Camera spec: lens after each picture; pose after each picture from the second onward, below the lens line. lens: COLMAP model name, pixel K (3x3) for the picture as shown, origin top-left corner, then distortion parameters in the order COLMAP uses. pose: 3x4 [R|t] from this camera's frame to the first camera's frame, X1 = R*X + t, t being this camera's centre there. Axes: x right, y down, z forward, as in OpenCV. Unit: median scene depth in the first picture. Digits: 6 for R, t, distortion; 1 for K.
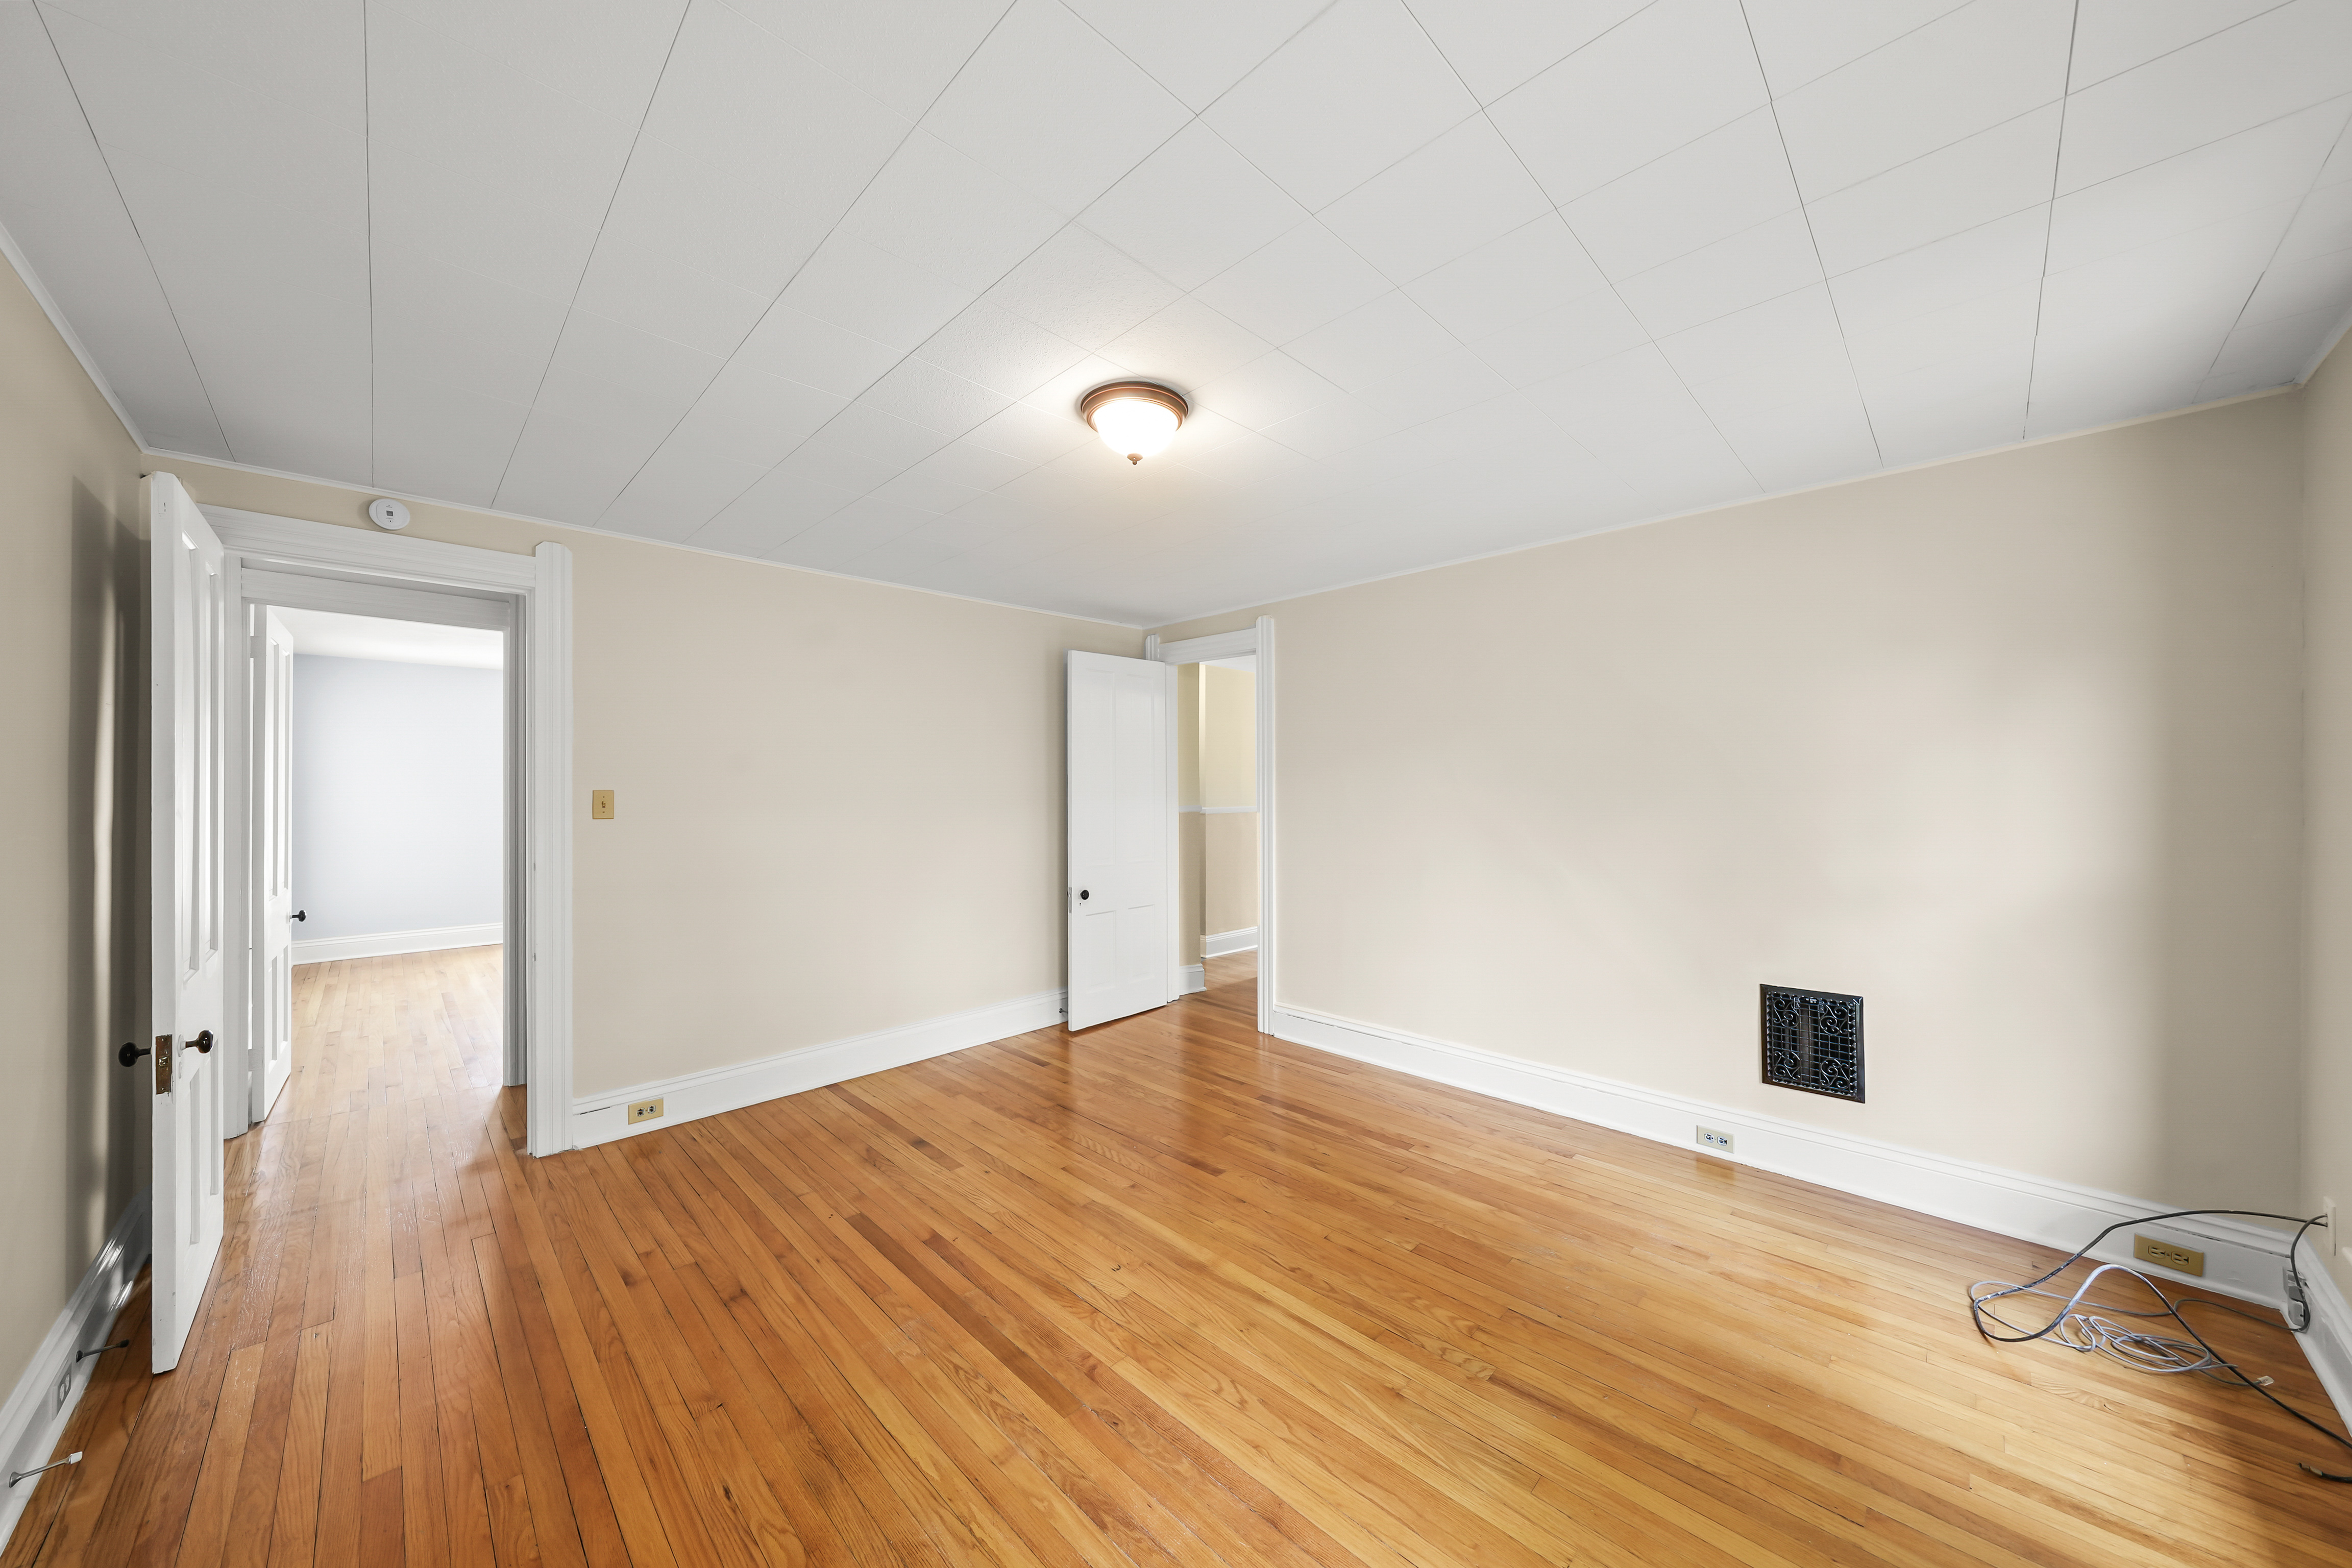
lens RADIAL K [[800.4, 0, 1171.5], [0, 800.4, 786.7], [0, 0, 1]] dist [0.002616, 0.000065]
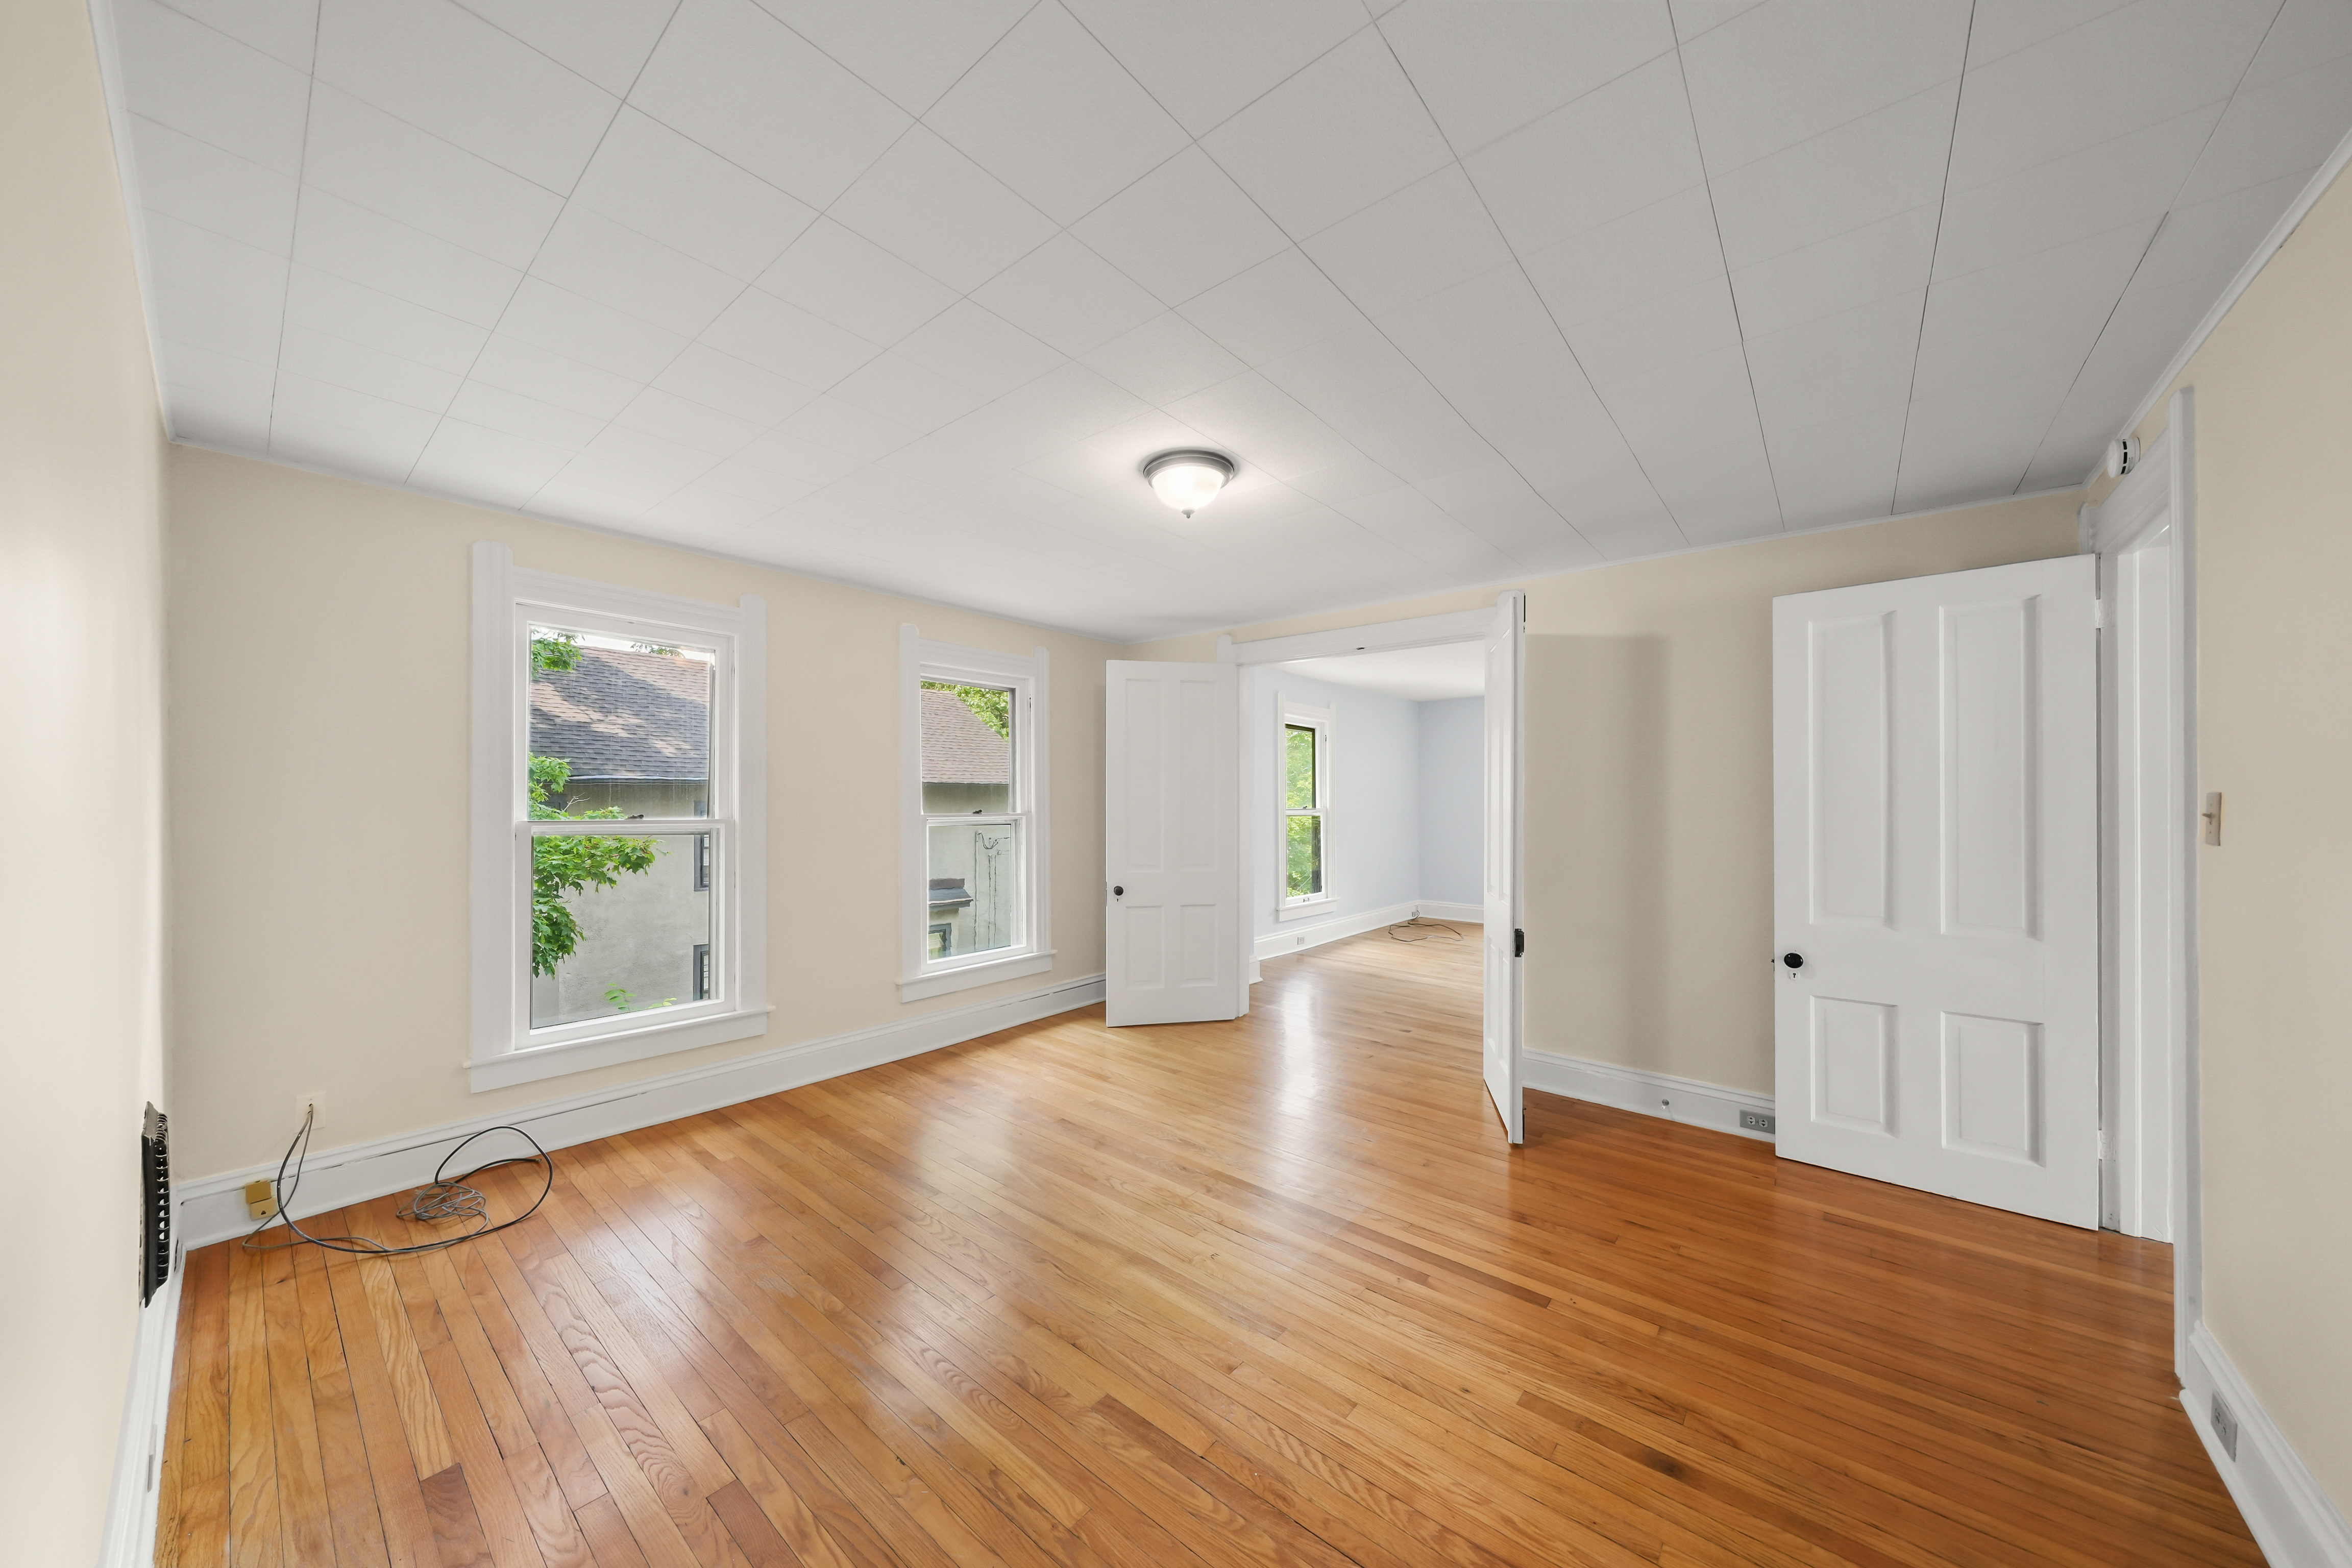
lens RADIAL K [[800.4, 0, 1178.4], [0, 800.4, 790.5], [0, 0, 1]] dist [0.002616, 0.000065]
pose [[-0.996022, -0.001363, -0.089096, 0.069919], [-0.000592, 0.999962, -0.008677, 0.010881], [0.089104, -0.008590, -0.995985, 1.985417]]
